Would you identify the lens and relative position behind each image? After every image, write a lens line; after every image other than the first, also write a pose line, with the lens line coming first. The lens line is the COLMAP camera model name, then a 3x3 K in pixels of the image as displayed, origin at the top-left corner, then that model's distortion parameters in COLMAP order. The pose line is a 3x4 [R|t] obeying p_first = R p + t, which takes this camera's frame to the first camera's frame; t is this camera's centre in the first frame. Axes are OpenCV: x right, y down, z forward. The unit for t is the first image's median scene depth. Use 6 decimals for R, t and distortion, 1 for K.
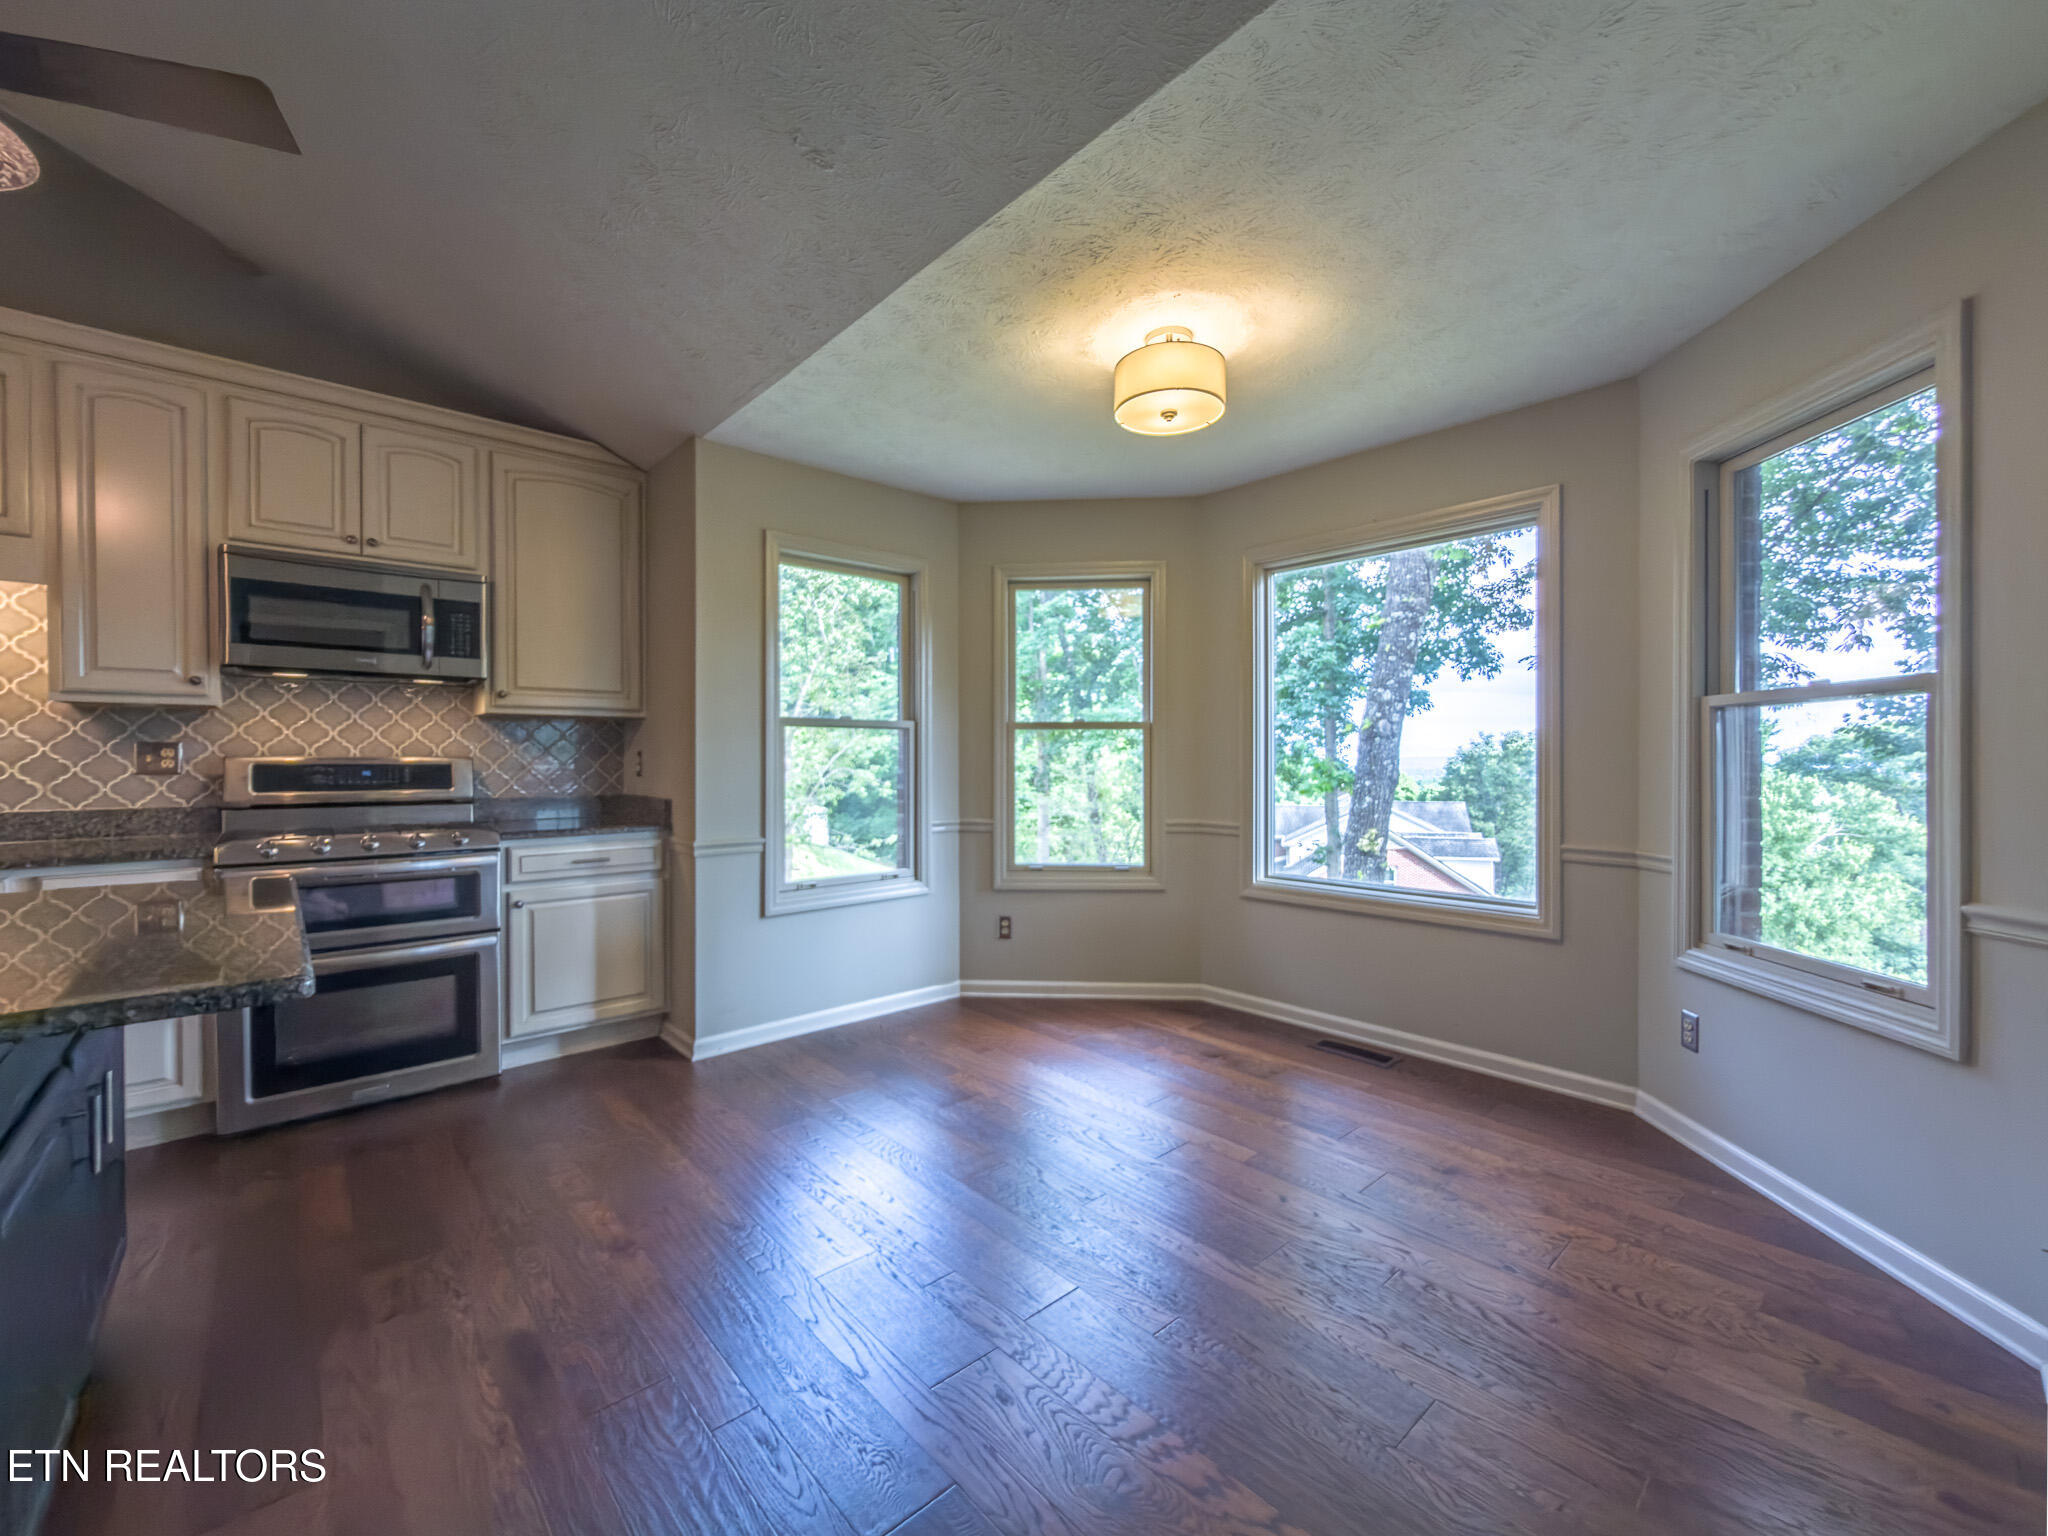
lens RADIAL K [[825.8, 0, 1024.0], [0, 825.8, 768.0], [0, 0, 1]] dist [0.000927, -0.000015]
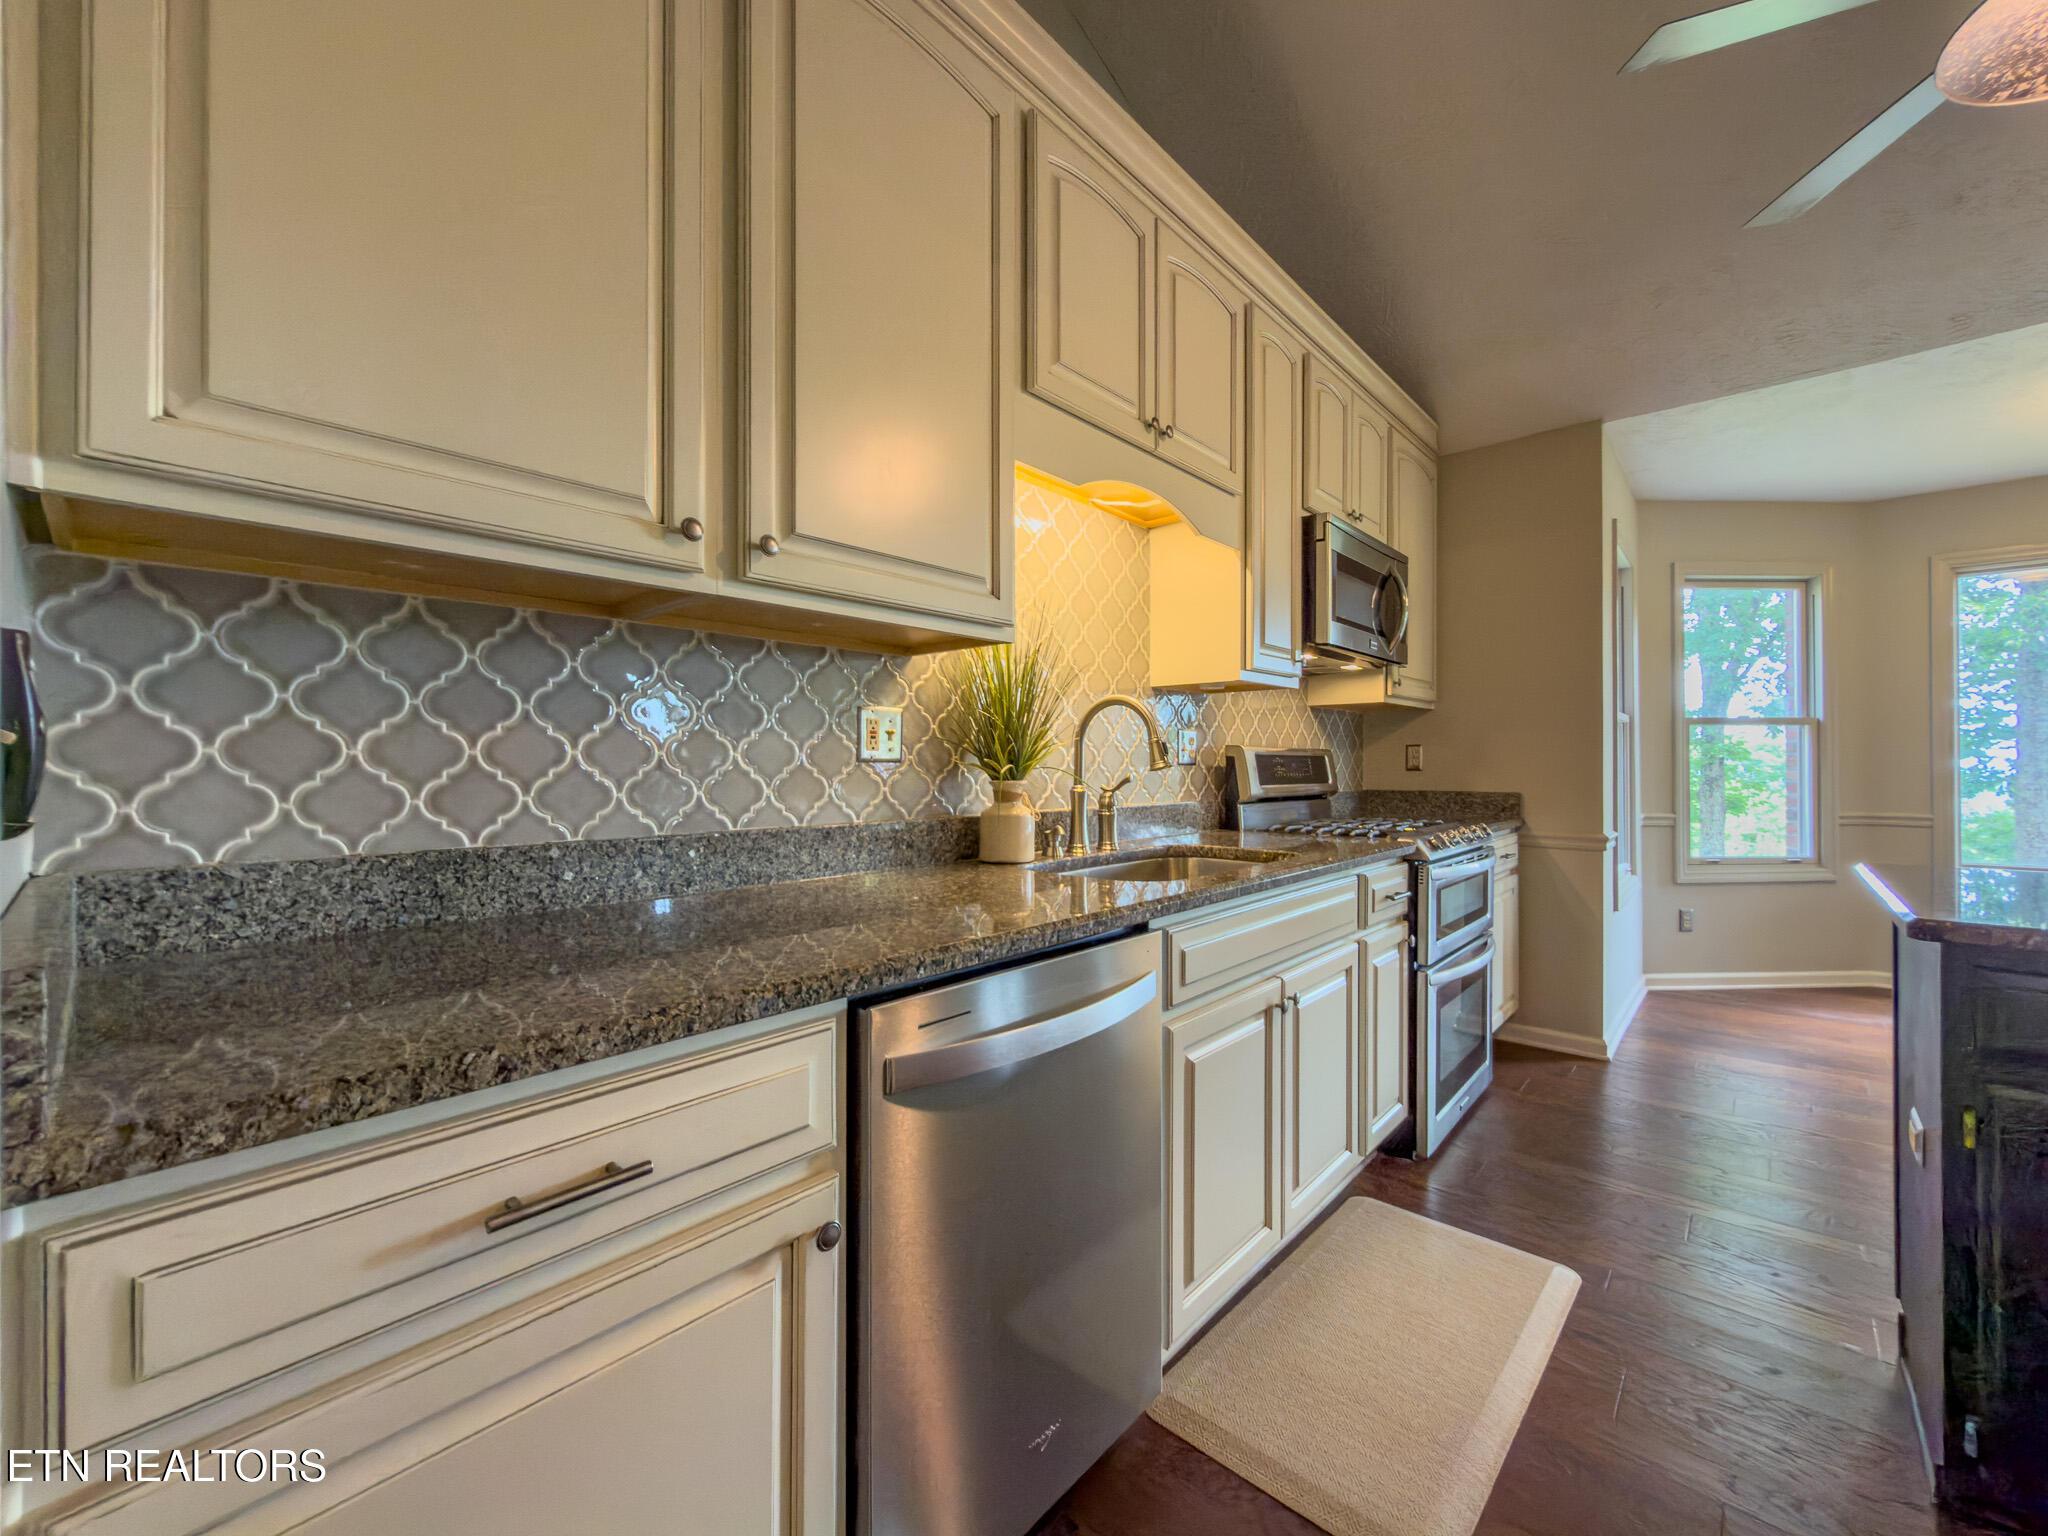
lens RADIAL K [[825.8, 0, 1024.0], [0, 825.8, 768.0], [0, 0, 1]] dist [0.000927, -0.000015]
pose [[0.992924, -0.000604, 0.118753, -1.261636], [0.001645, 0.999961, -0.008672, 0.017800], [-0.118743, 0.008806, 0.992886, 0.119691]]
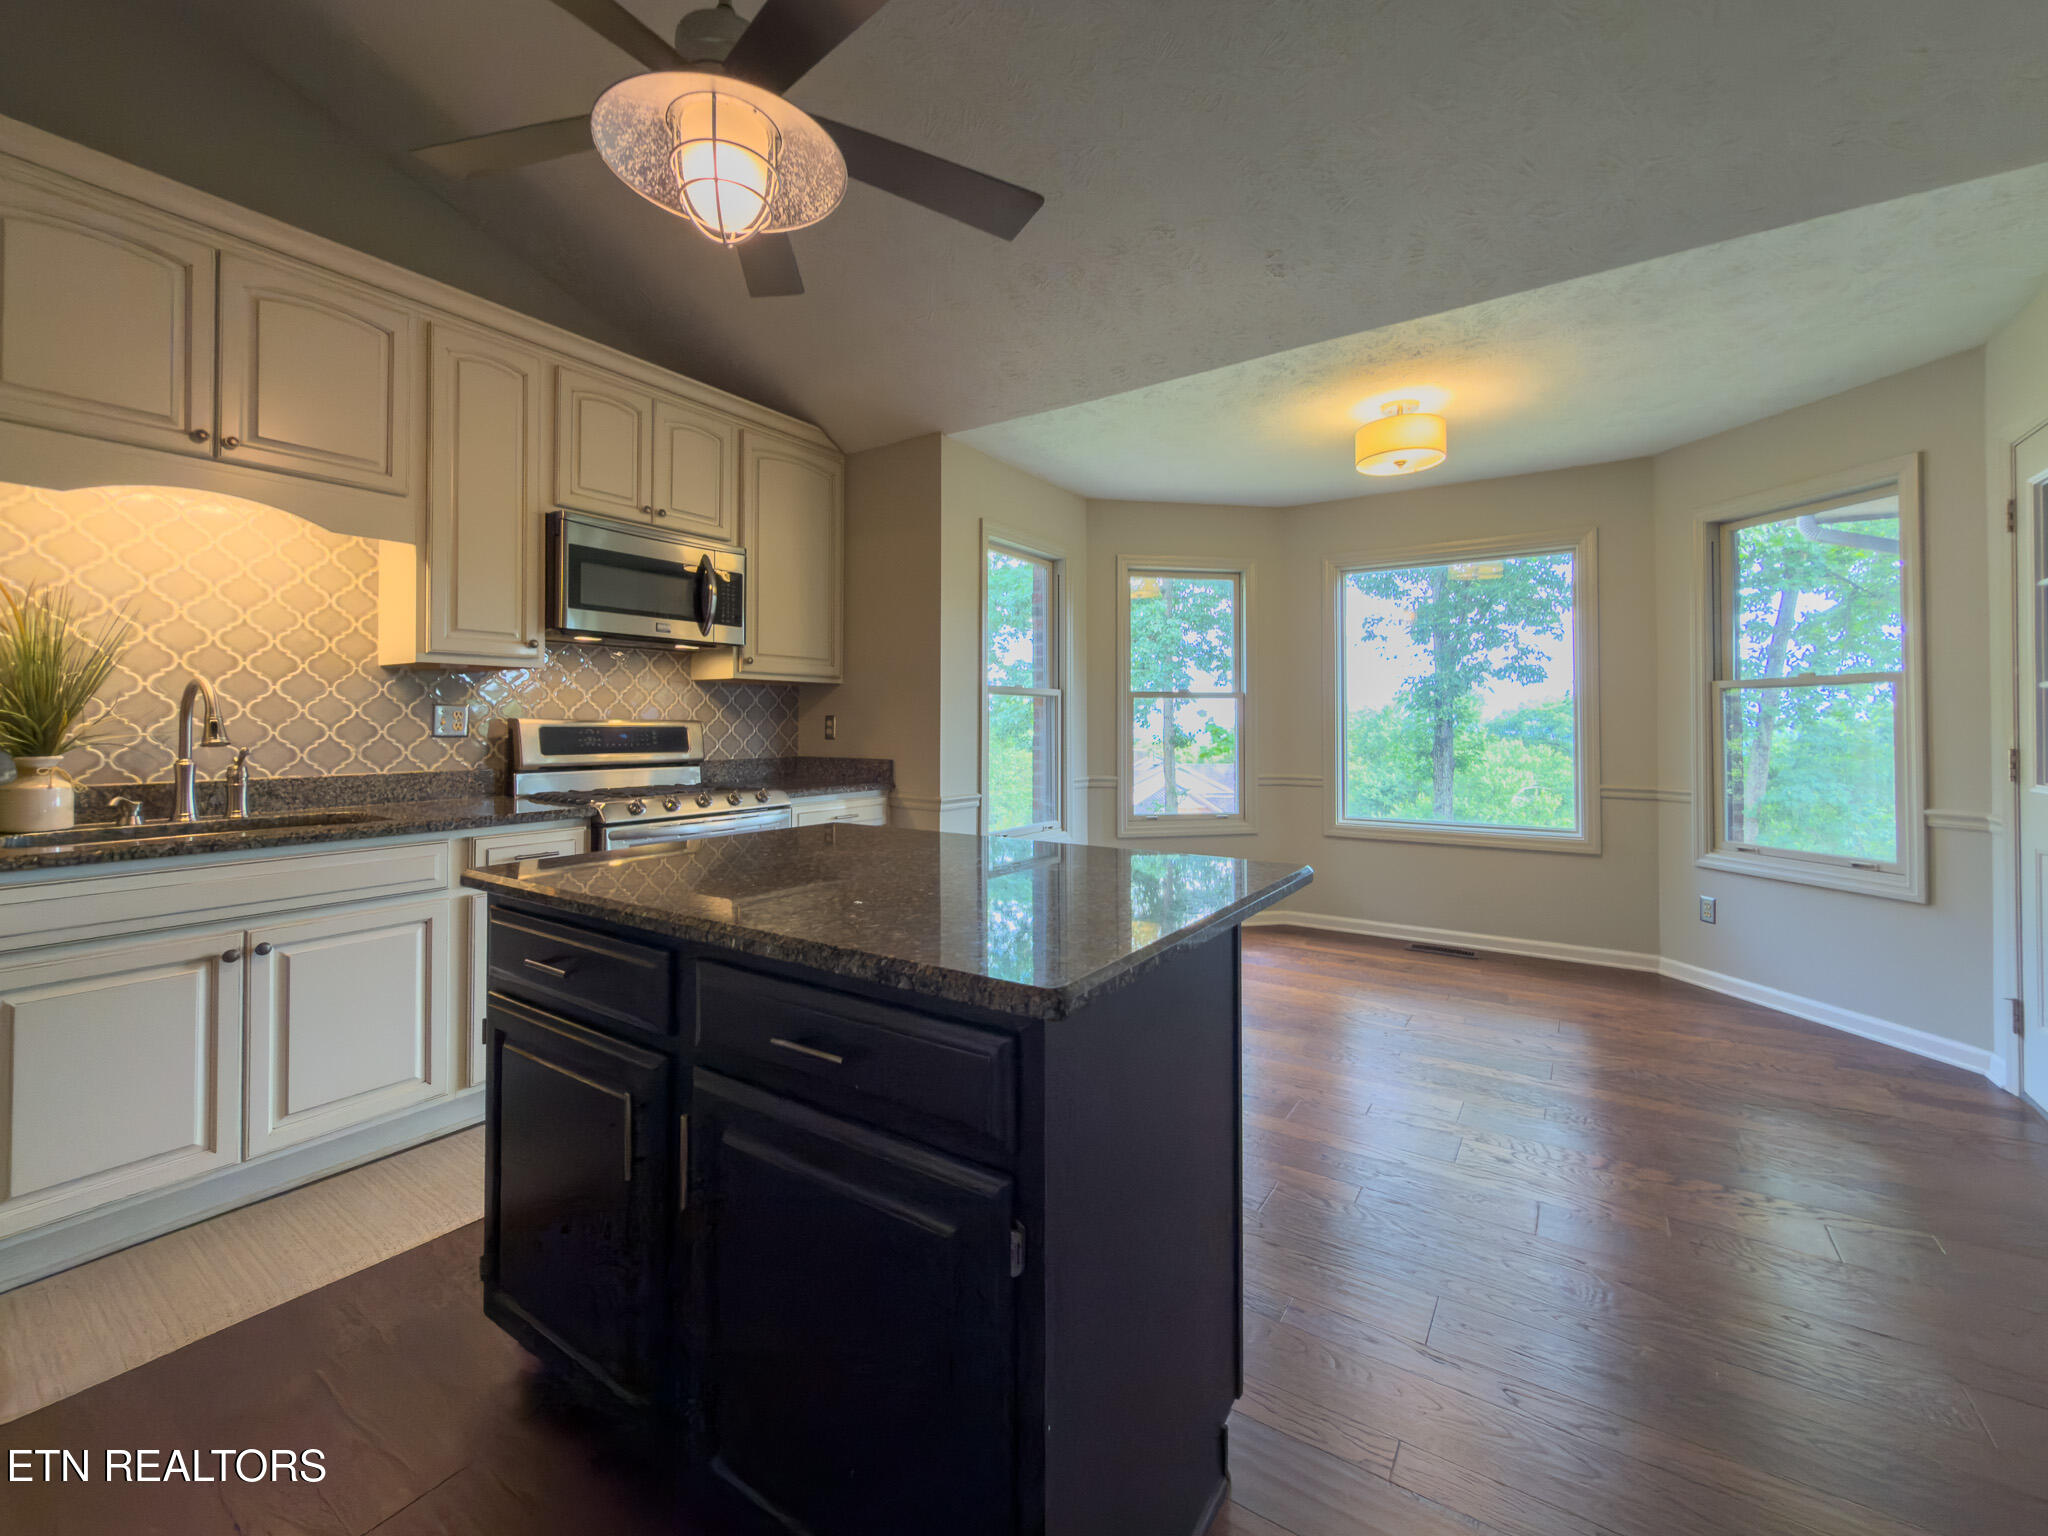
lens RADIAL K [[827.2, 0, 1024.2], [0, 827.2, 717.6], [0, 0, 1]] dist [0.001062, 0.000271]
pose [[0.970272, 0.003173, 0.241994, -0.588519], [0.001677, 0.999802, -0.019834, 0.004960], [-0.242009, 0.019650, 0.970075, -0.109747]]
